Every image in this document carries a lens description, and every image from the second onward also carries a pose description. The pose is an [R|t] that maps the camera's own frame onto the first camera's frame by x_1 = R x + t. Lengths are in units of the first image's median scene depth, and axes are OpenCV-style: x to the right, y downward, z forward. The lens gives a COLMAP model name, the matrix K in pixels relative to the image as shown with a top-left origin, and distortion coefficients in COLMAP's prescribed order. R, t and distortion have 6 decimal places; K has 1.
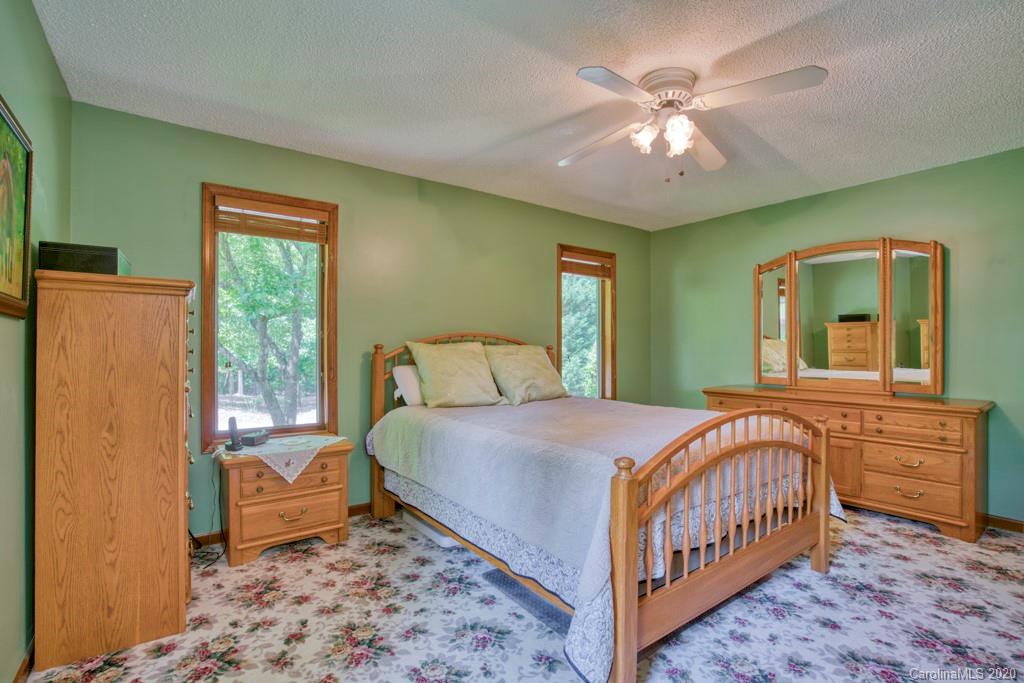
lens RADIAL K [[485.6, 0, 524.8], [0, 485.6, 342.2], [0, 0, 1]] dist [-0.058022, 0.020291]
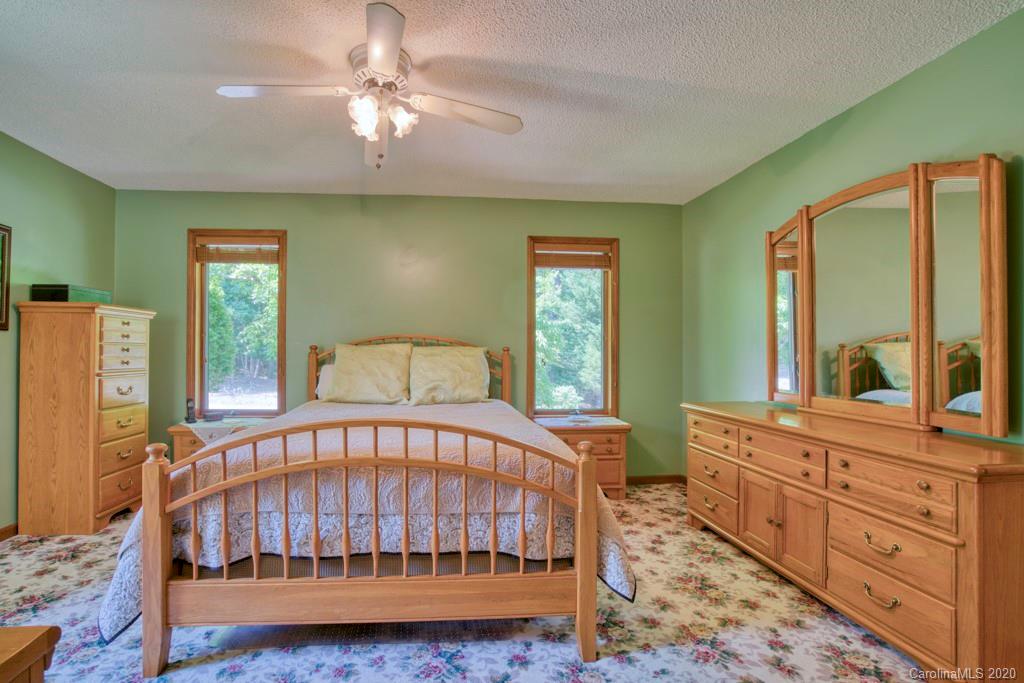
lens RADIAL K [[505.8, 0, 507.9], [0, 505.8, 345.0], [0, 0, 1]] dist [-0.056543, 0.019338]
pose [[0.843150, -0.002397, -0.537672, 0.807273], [0.002032, 0.999997, -0.001271, 0.006444], [0.537674, -0.000021, 0.843153, 0.253332]]
